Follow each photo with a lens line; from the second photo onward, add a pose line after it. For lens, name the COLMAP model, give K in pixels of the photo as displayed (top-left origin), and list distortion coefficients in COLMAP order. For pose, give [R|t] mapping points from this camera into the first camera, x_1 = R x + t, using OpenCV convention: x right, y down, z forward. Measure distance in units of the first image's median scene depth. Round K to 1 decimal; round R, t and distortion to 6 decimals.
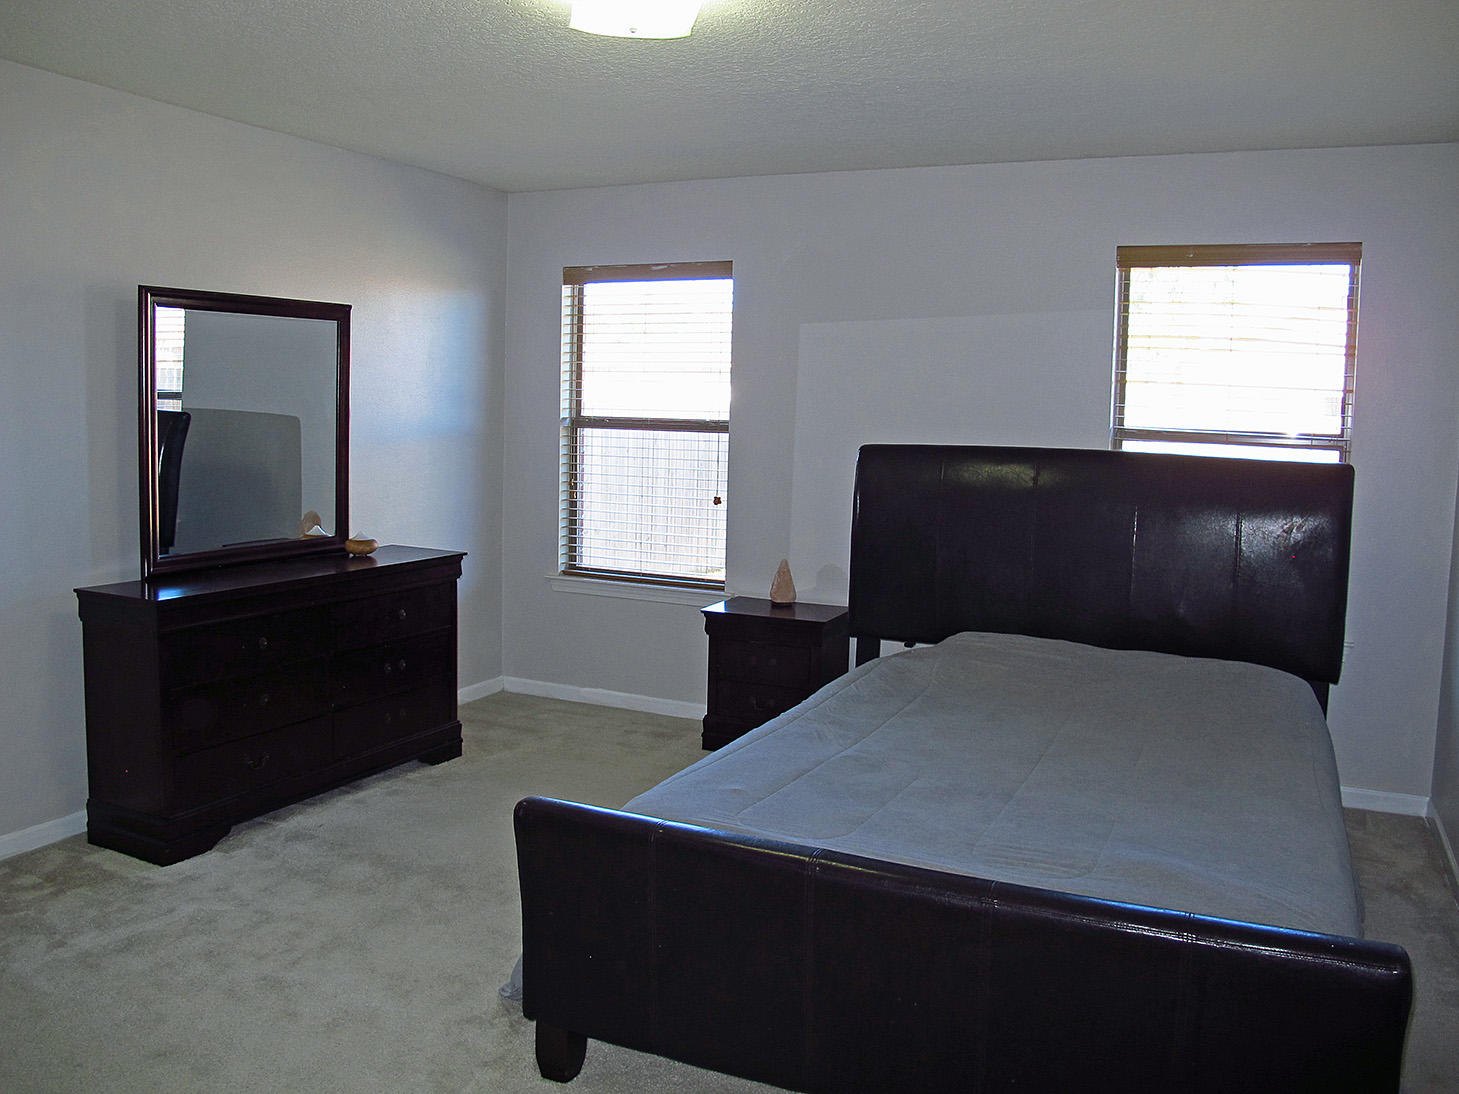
lens RADIAL K [[1223.9, 0, 693.5], [0, 1223.9, 499.7], [0, 0, 1]] dist [-0.064186, 0.090378]
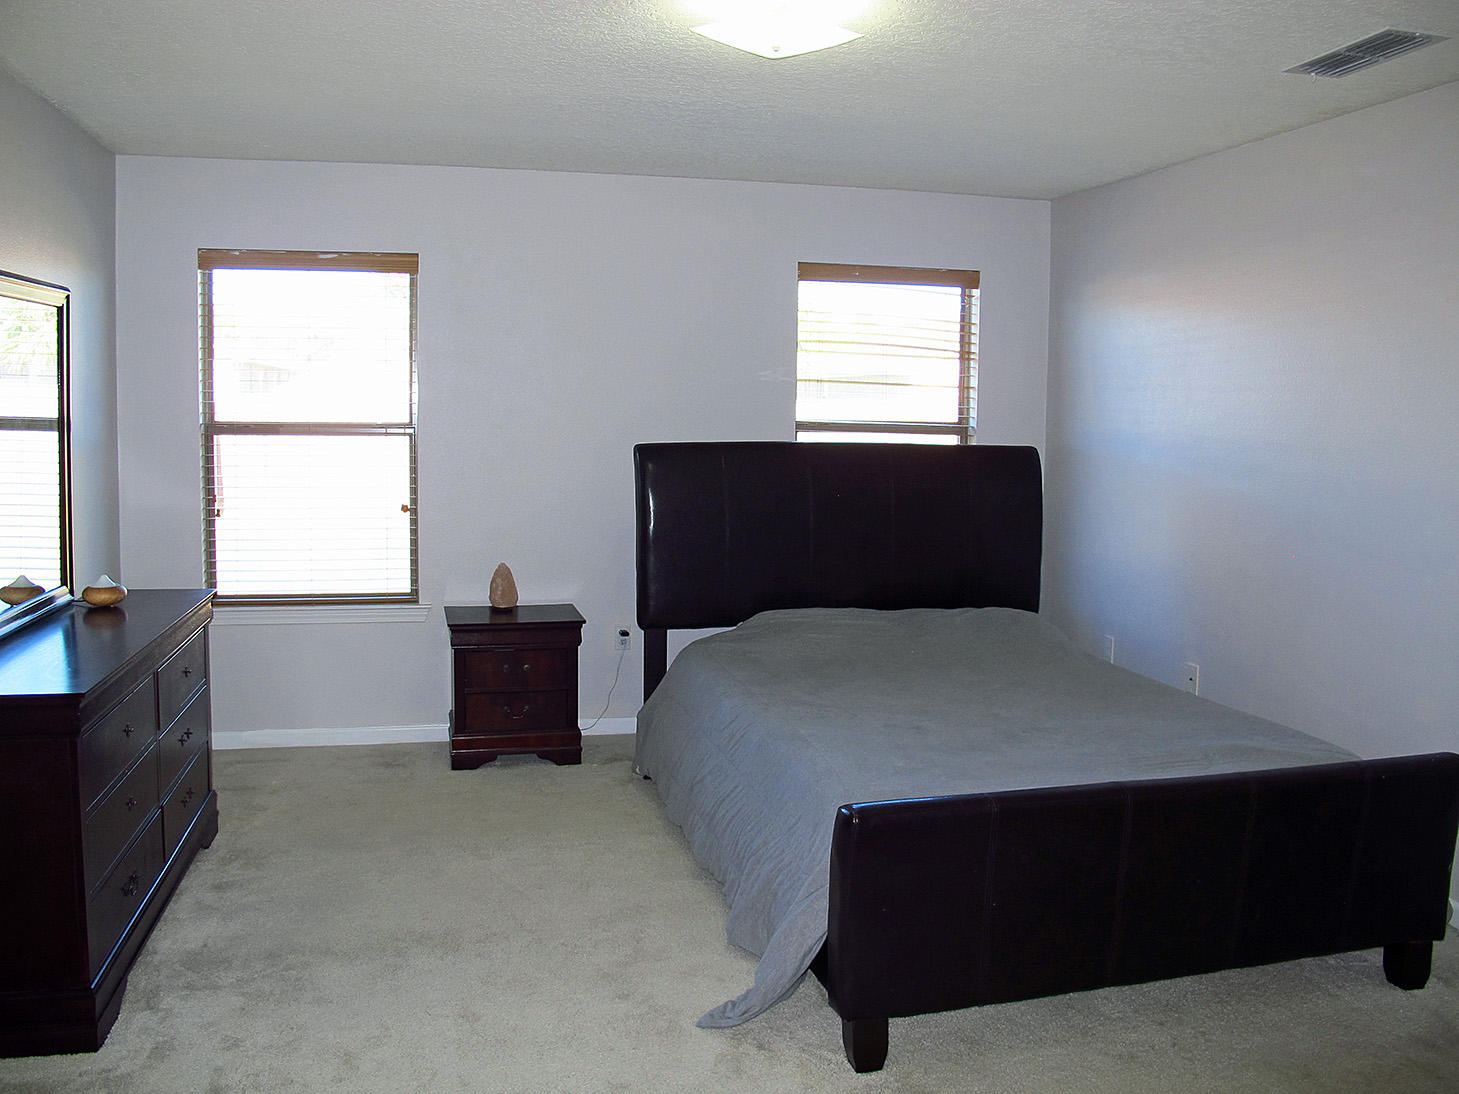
lens RADIAL K [[1223.9, 0, 693.5], [0, 1223.9, 499.7], [0, 0, 1]] dist [-0.064186, 0.090378]
pose [[0.802580, -0.064144, 0.593086, -0.384138], [0.055891, 0.997914, 0.032293, -0.025351], [-0.593921, 0.007230, 0.804491, 0.122972]]
